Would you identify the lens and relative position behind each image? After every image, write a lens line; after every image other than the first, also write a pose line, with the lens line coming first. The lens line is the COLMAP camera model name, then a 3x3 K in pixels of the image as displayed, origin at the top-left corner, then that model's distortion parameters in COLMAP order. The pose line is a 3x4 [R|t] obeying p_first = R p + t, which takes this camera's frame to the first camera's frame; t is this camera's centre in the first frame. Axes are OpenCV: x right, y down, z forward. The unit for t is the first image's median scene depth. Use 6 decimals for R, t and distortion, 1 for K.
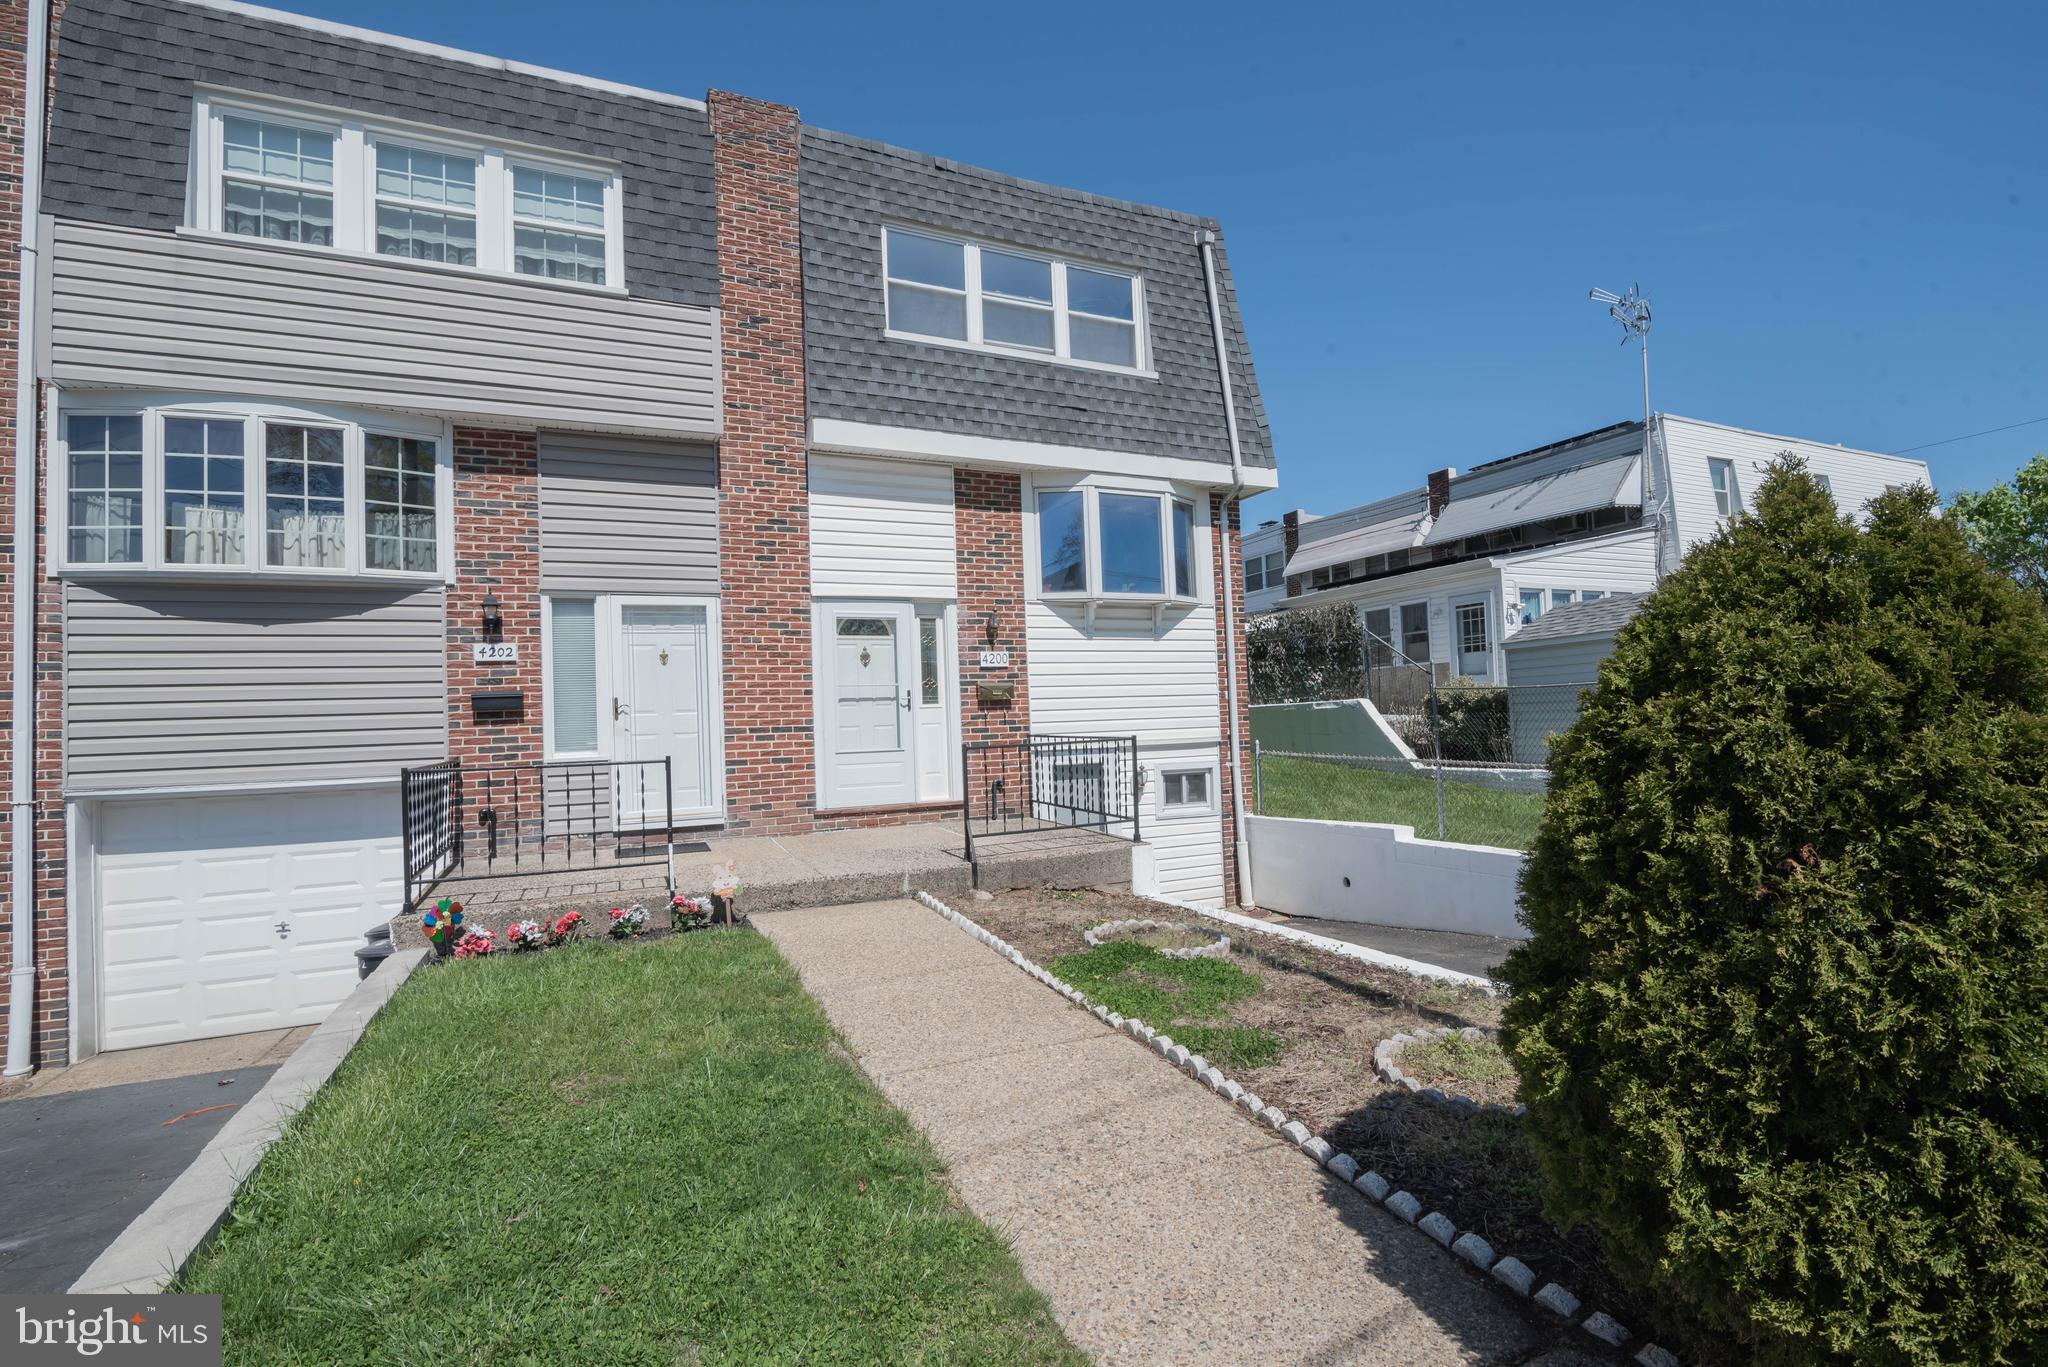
lens RADIAL K [[919.4, 0, 1021.8], [0, 919.4, 679.5], [0, 0, 1]] dist [0.012949, -0.002382]
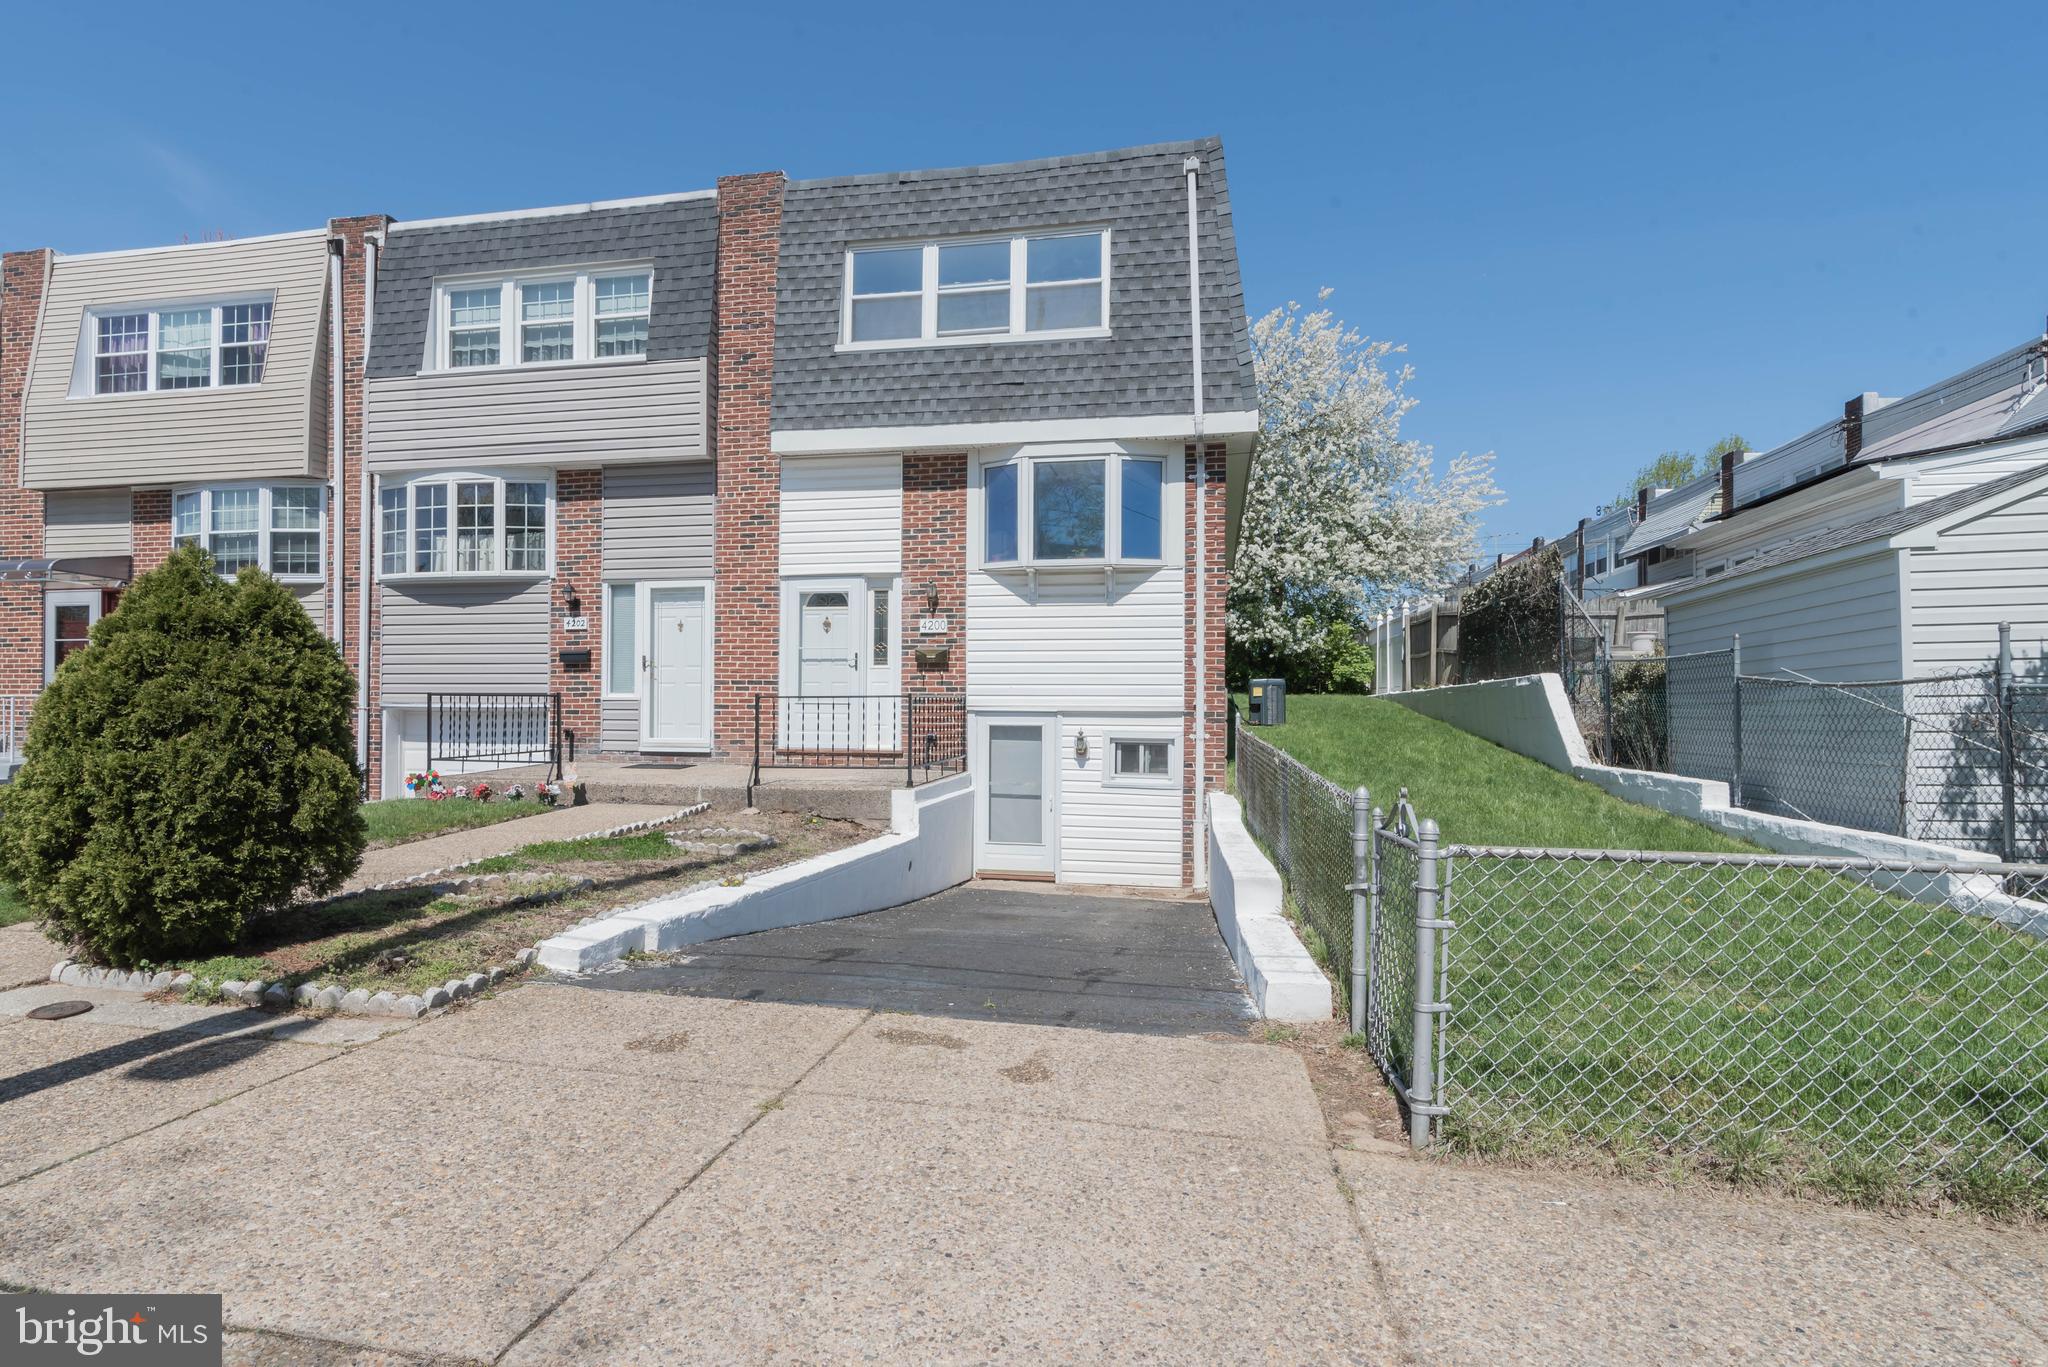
lens RADIAL K [[1074.6, 0, 1022.0], [0, 1074.6, 683.4], [0, 0, 1]] dist [0.063282, 0.002803]
pose [[0.809989, 0.022432, -0.586016, 0.881304], [-0.006690, 0.999557, 0.029016, 0.009419], [0.586407, -0.019582, 0.809780, 0.013087]]
